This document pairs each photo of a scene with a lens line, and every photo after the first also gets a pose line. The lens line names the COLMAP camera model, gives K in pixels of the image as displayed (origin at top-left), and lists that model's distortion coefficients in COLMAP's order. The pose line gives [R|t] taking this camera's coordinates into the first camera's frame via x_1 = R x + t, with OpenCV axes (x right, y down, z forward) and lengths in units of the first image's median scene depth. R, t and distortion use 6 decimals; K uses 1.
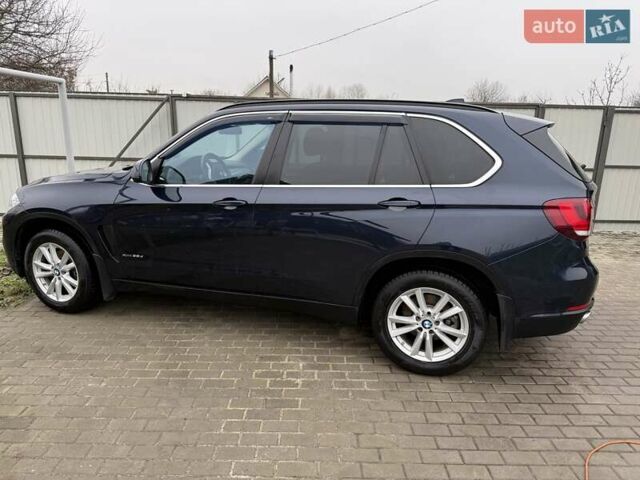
lens RADIAL K [[452.7, 0, 319.6], [0, 452.7, 235.6], [0, 0, 1]] dist [0.054314, -0.068830]
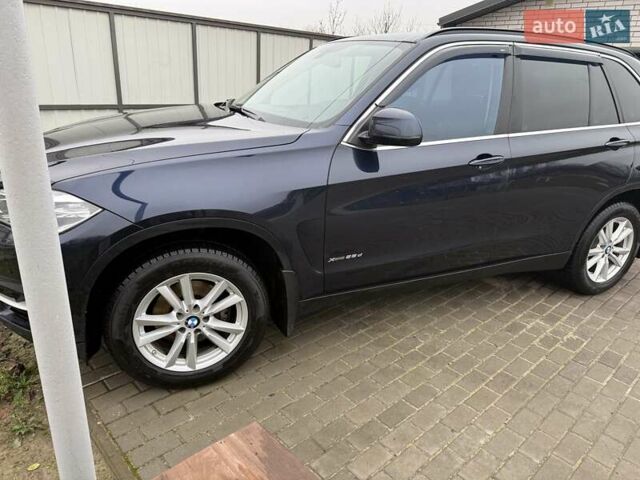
lens RADIAL K [[452.7, 0, 313.4], [0, 452.7, 239.2], [0, 0, 1]] dist [0.054314, -0.068830]
pose [[0.742531, -0.215323, 0.634258, -0.980946], [0.124164, 0.974757, 0.185558, -0.127189], [-0.658203, -0.059031, 0.750523, 0.605883]]
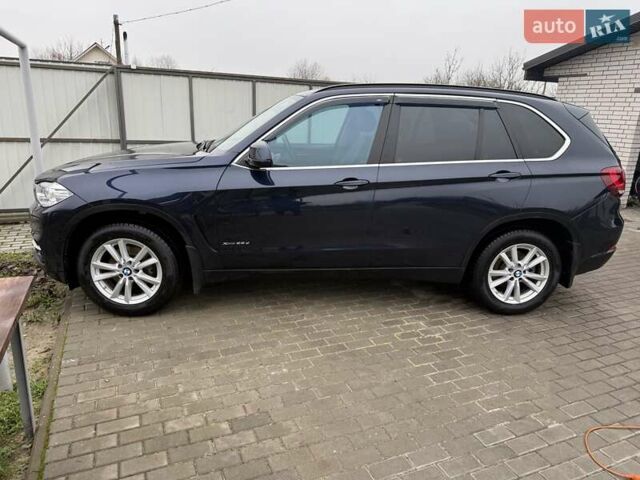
lens RADIAL K [[452.7, 0, 315.7], [0, 452.7, 240.2], [0, 0, 1]] dist [0.054314, -0.068830]
pose [[0.924434, -0.092027, 0.370071, -0.689138], [0.071097, 0.995022, 0.069836, -0.019499], [-0.374655, -0.038248, 0.926375, 0.061384]]
